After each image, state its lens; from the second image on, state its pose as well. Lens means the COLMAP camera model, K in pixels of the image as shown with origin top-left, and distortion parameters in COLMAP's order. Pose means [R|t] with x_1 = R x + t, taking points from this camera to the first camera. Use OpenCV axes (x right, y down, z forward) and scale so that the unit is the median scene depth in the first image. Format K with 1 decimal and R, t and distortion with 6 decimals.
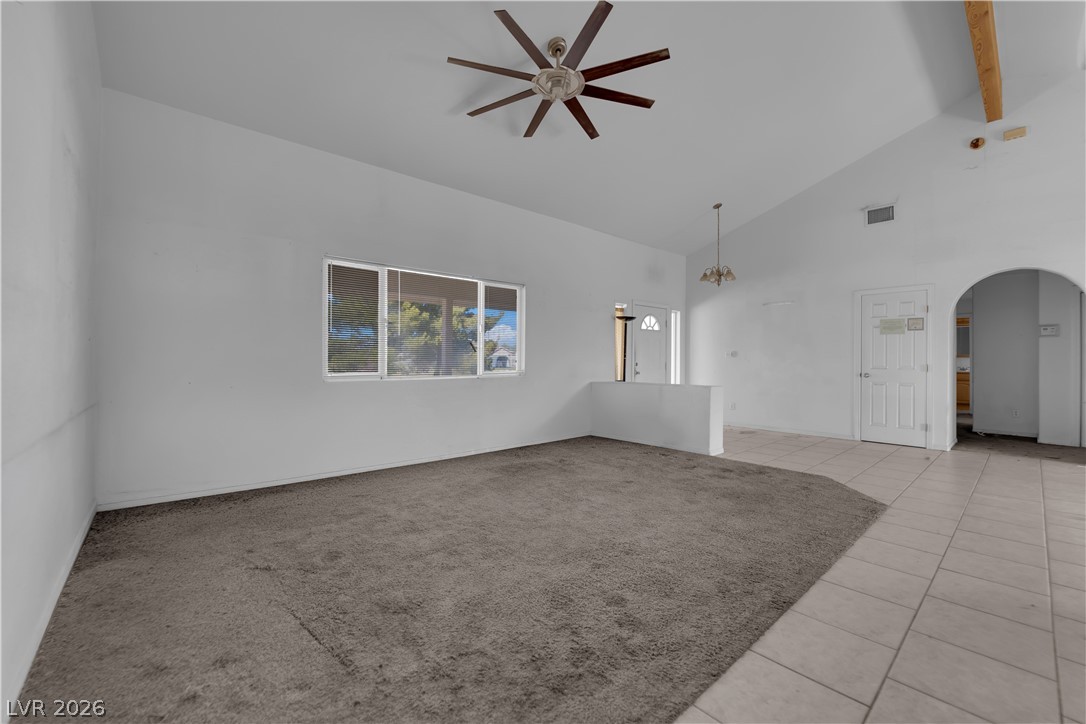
lens RADIAL K [[435.3, 0, 545.5], [0, 435.3, 358.7], [0, 0, 1]] dist [-0.010384, -0.003714]
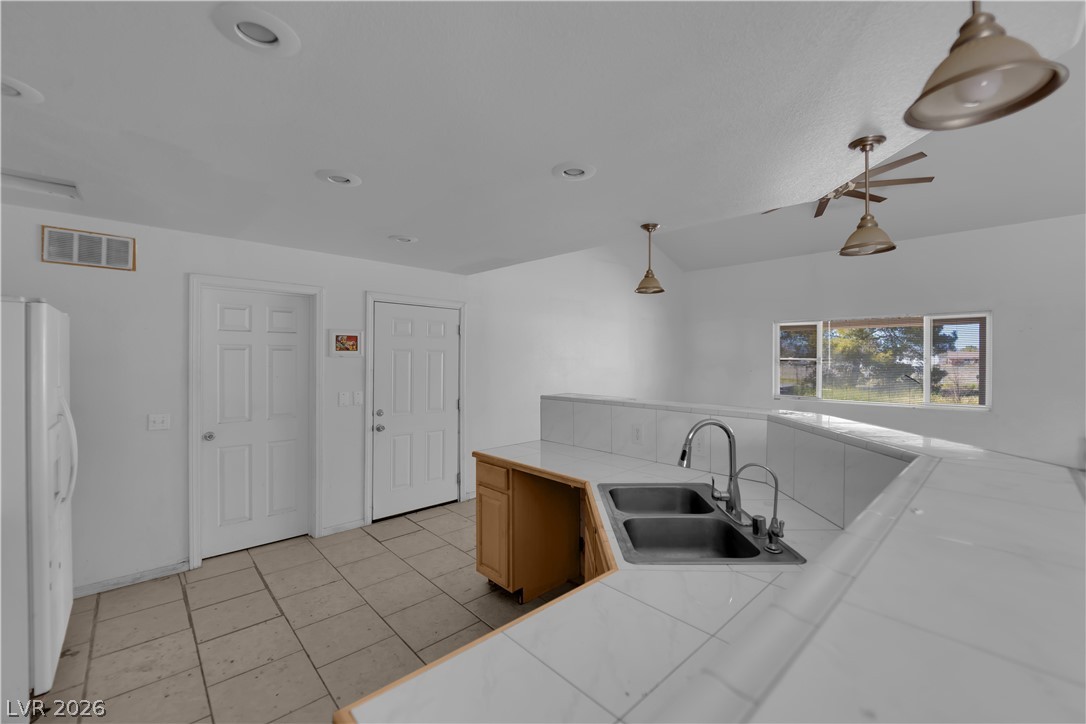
lens RADIAL K [[435.3, 0, 545.5], [0, 435.3, 358.7], [0, 0, 1]] dist [-0.010384, -0.003714]
pose [[0.029717, -0.001800, -0.999557, 1.317415], [-0.003307, 0.999993, -0.001899, -0.110873], [0.999553, 0.003362, 0.029711, 0.079438]]
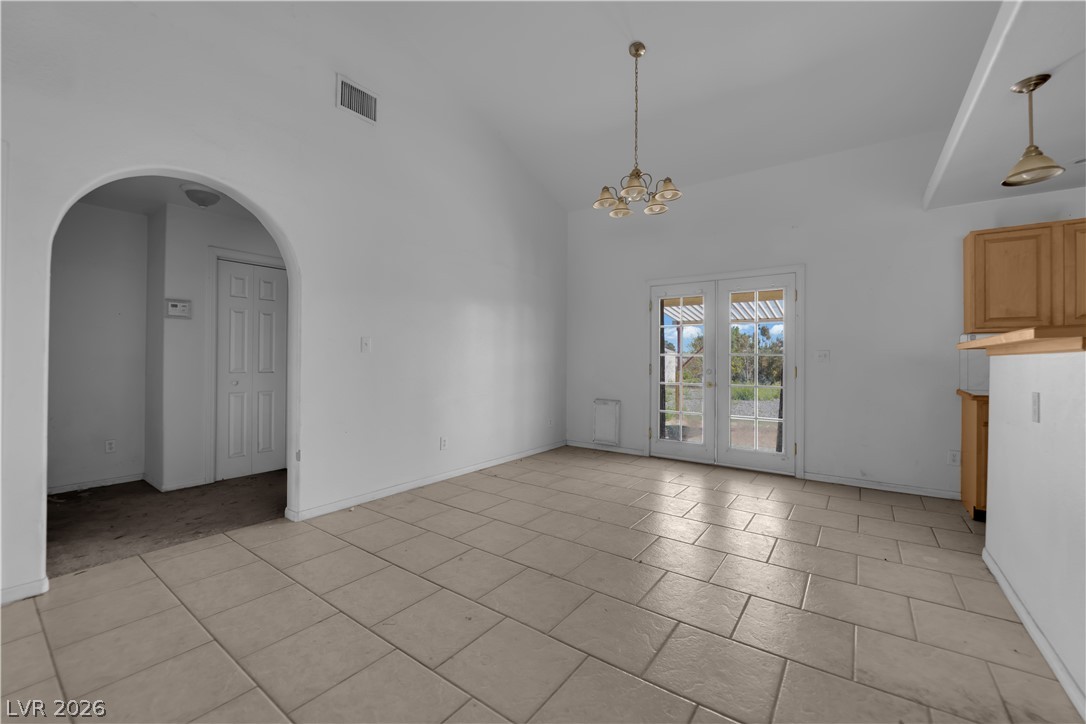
lens RADIAL K [[435.3, 0, 545.5], [0, 435.3, 358.7], [0, 0, 1]] dist [-0.010384, -0.003714]
pose [[-0.219921, -0.001613, 0.975516, 0.734549], [-0.008330, 0.999965, -0.000225, 0.005294], [-0.975482, -0.008176, -0.219927, 1.015008]]
